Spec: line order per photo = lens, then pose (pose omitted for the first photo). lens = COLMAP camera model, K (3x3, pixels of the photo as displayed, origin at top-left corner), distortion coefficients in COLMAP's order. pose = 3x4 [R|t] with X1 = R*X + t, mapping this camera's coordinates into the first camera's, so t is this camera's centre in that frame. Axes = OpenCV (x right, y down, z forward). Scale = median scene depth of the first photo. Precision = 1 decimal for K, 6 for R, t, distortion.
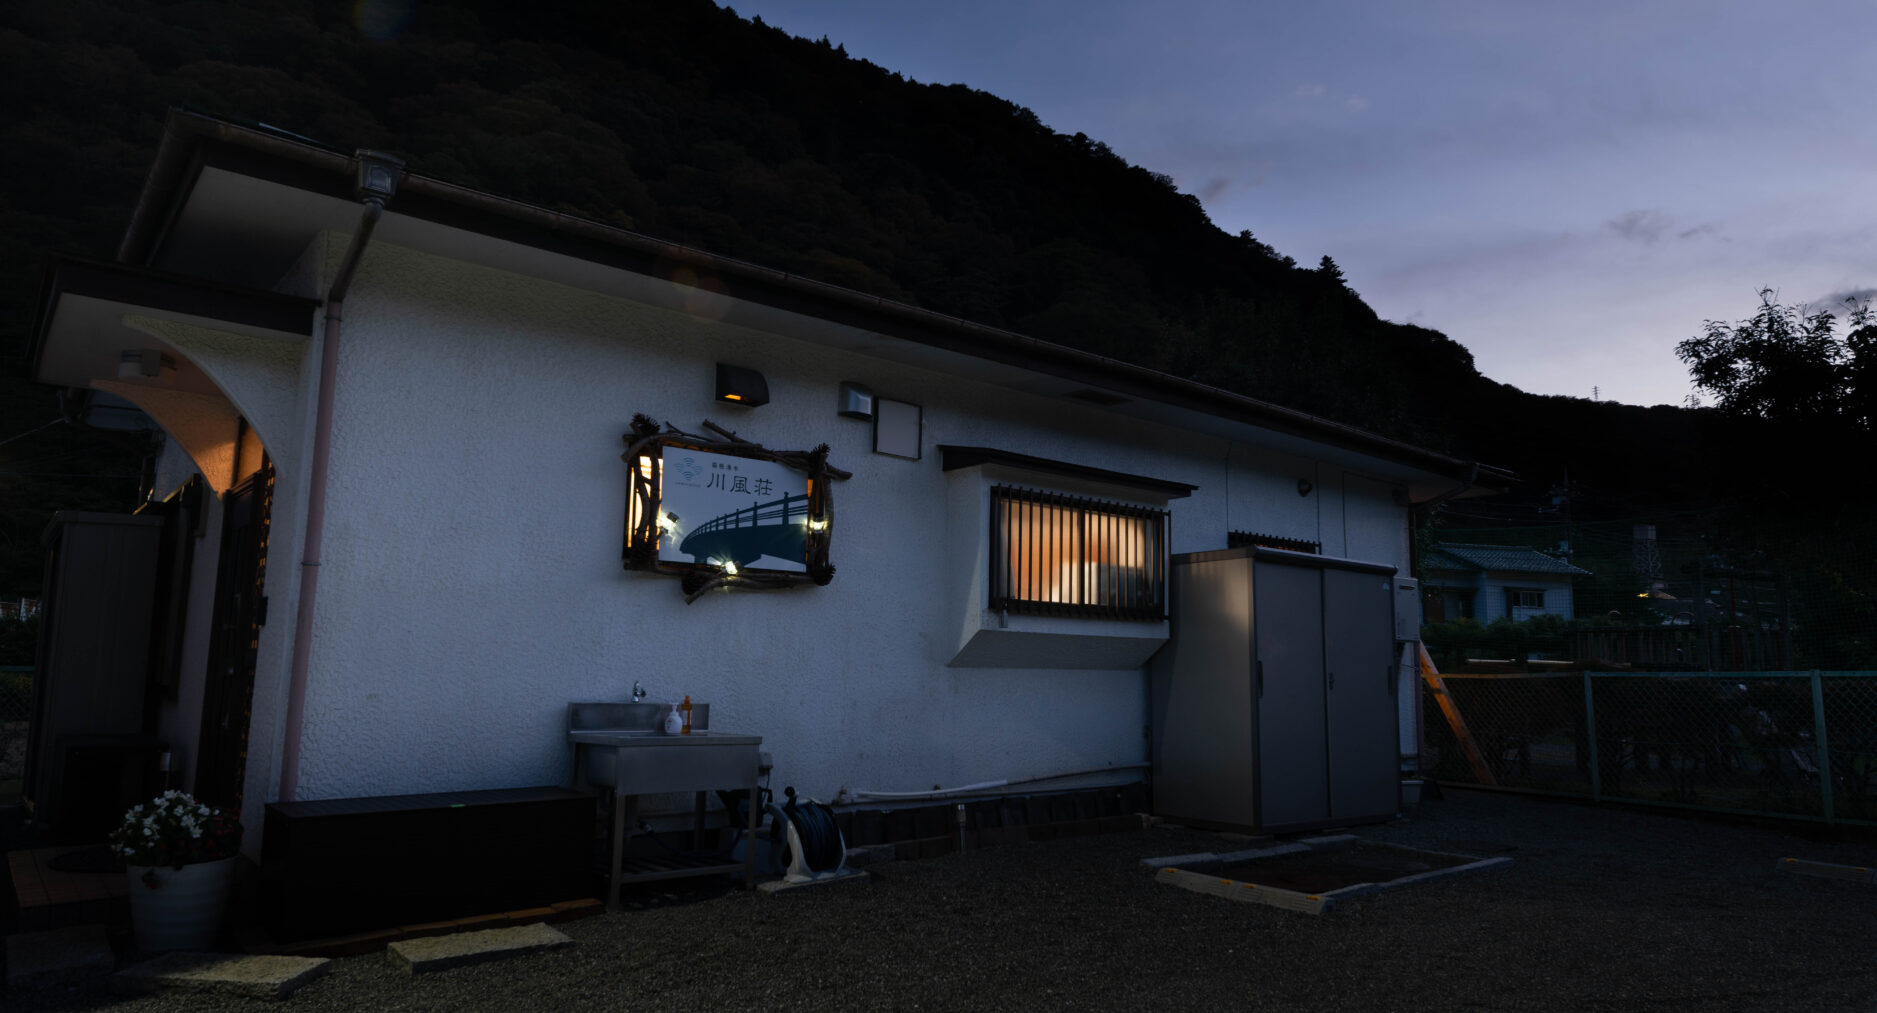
lens RADIAL K [[1131.5, 0, 938.5], [0, 1131.5, 506.5], [0, 0, 1]] dist [0.000609, -0.000118]
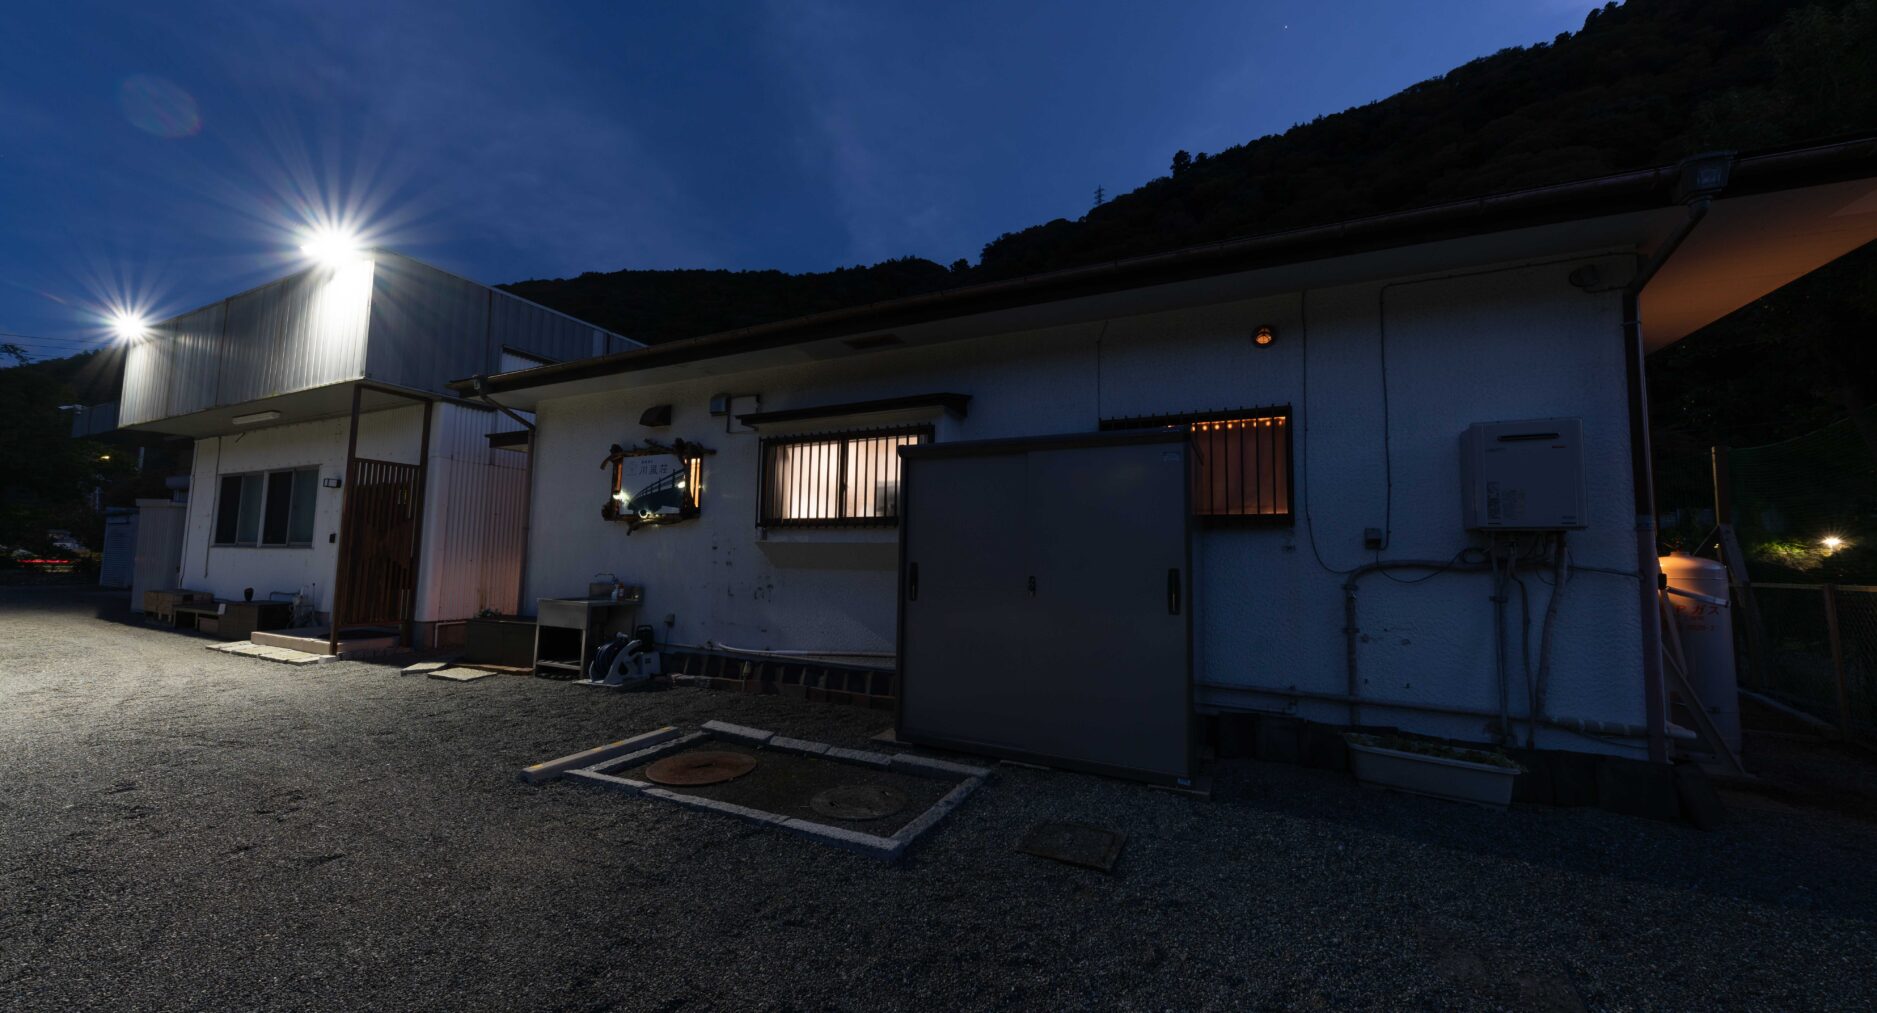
lens RADIAL K [[662.6, 0, 910.3], [0, 662.6, 508.1], [0, 0, 1]] dist [-0.009610, -0.000162]
pose [[0.397080, -0.086559, -0.913693, 0.914494], [0.120830, 0.991808, -0.041448, 0.130048], [0.909795, -0.093943, 0.404286, 0.882736]]
